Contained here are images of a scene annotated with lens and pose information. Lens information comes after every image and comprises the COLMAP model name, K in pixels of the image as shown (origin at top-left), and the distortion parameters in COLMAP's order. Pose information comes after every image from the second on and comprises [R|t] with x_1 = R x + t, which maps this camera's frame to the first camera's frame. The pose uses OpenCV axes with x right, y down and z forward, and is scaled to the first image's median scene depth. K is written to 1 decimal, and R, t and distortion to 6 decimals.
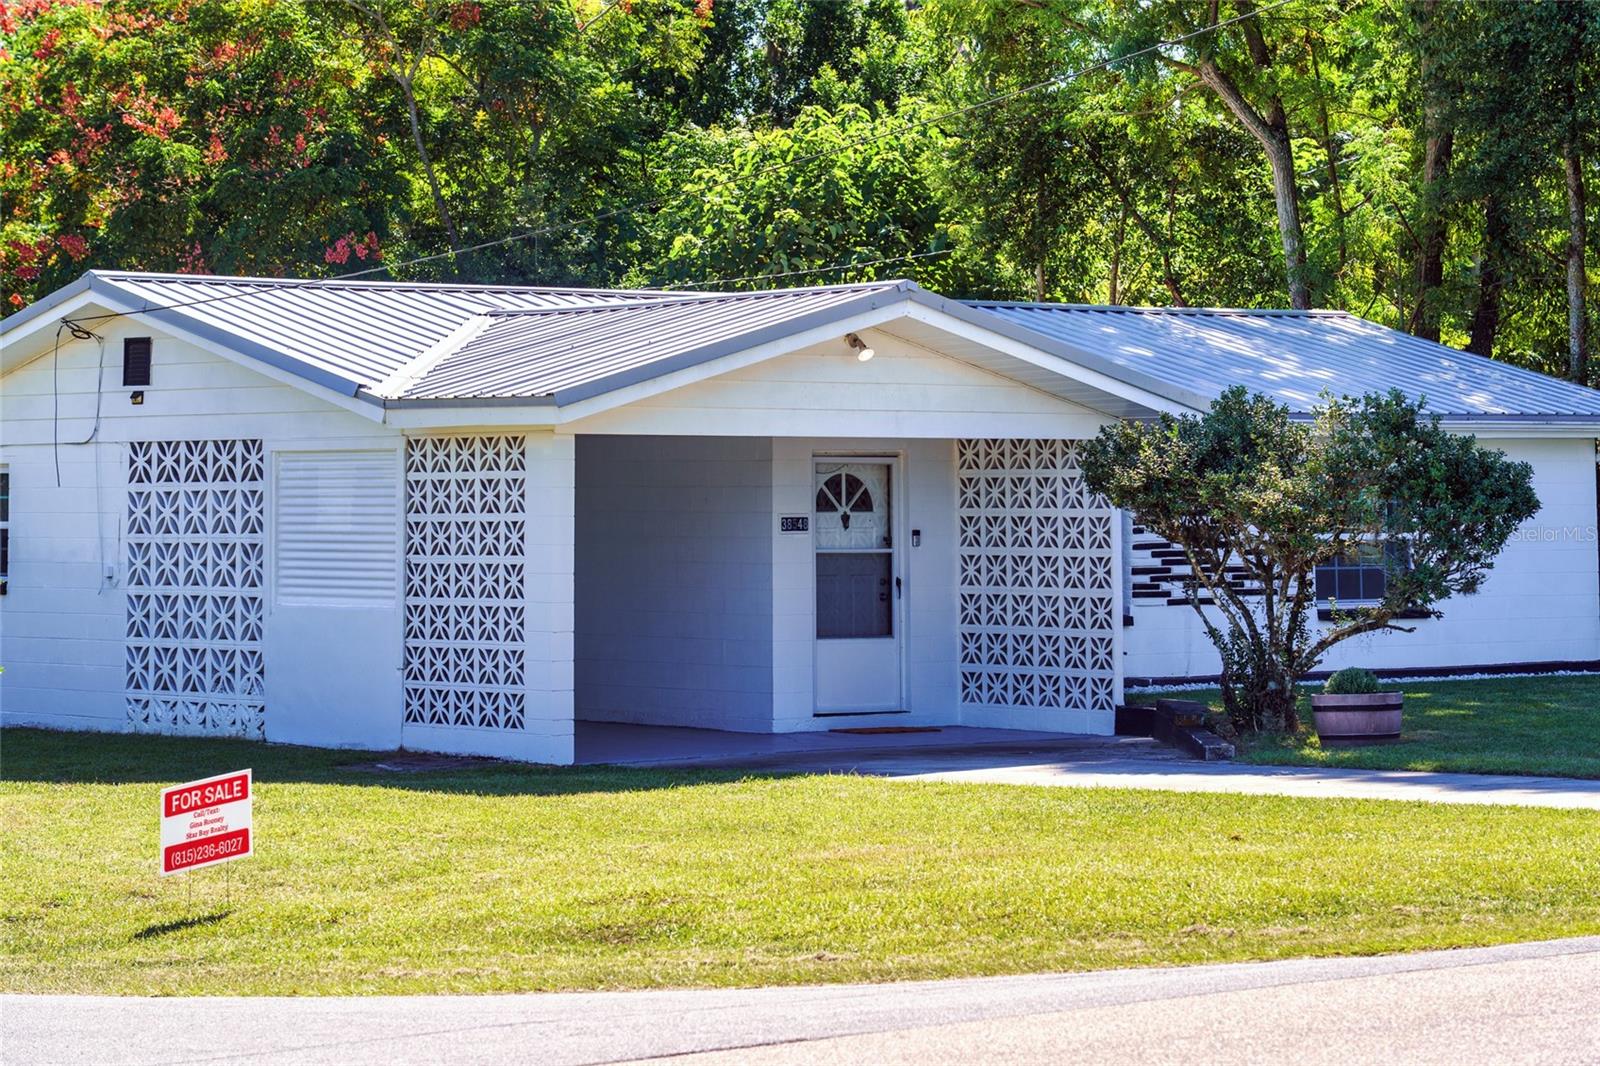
lens RADIAL K [[4575.7, 0, 939.1], [0, 4575.7, 278.8], [0, 0, 1]] dist [-0.023093, -0.046699]
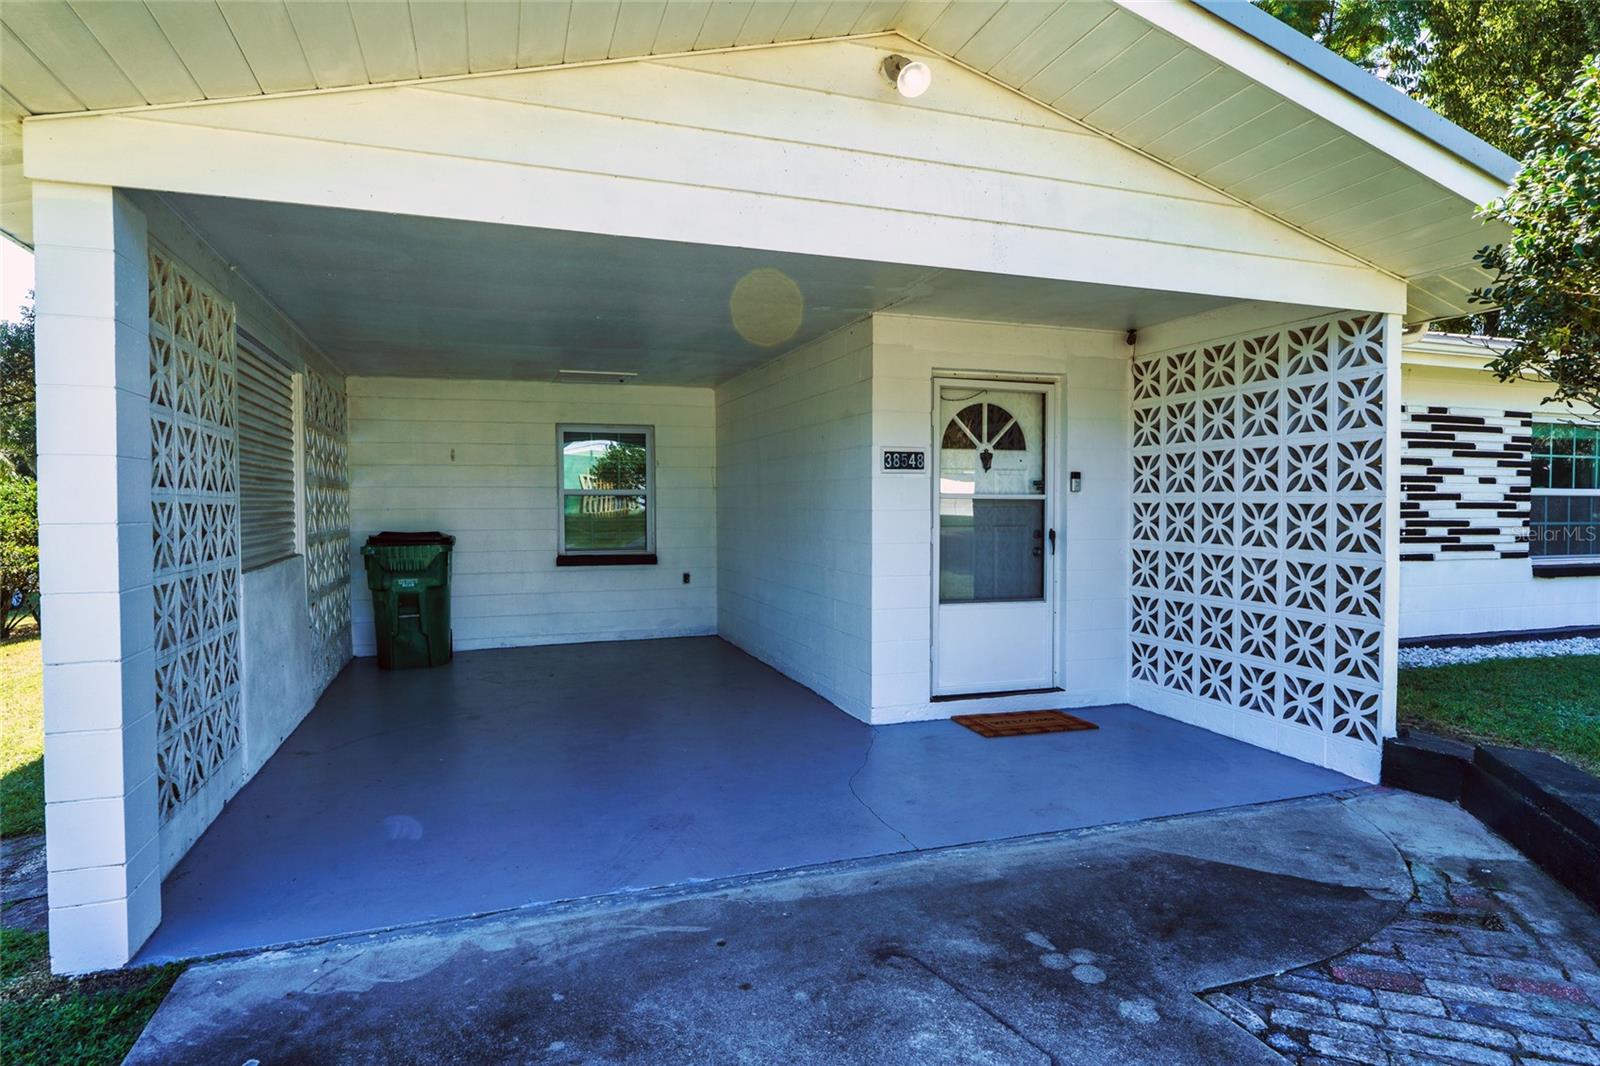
lens RADIAL K [[907.6, 0, 800.0], [0, 907.6, 533.0], [0, 0, 1]] dist [0.000616, 0.000520]
pose [[0.932193, 0.017492, -0.361538, 0.008038], [0.011731, 0.996847, 0.078475, 0.052571], [0.361770, -0.077395, 0.929049, 0.830875]]
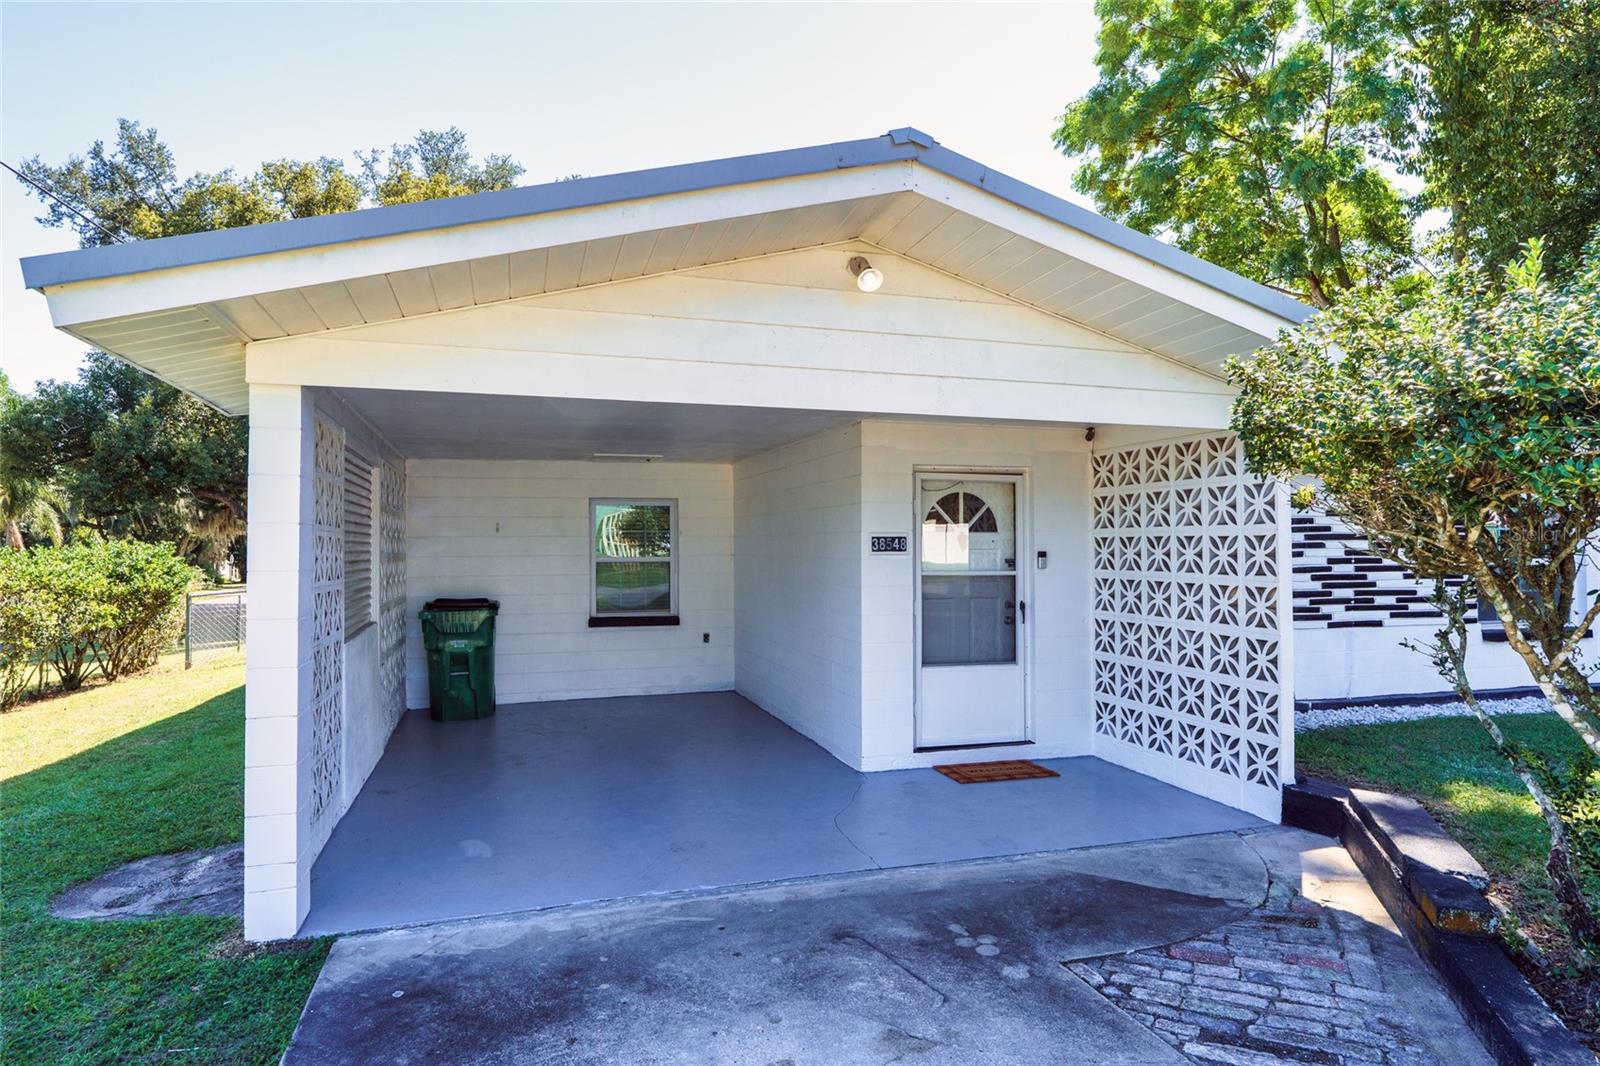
lens RADIAL K [[943.8, 0, 798.6], [0, 943.8, 539.6], [0, 0, 1]] dist [-0.000422, 0.000214]
pose [[0.919556, 0.001510, -0.392957, 0.025446], [0.014075, 0.999224, 0.036776, 0.044682], [0.392707, -0.039349, 0.918821, 0.802610]]
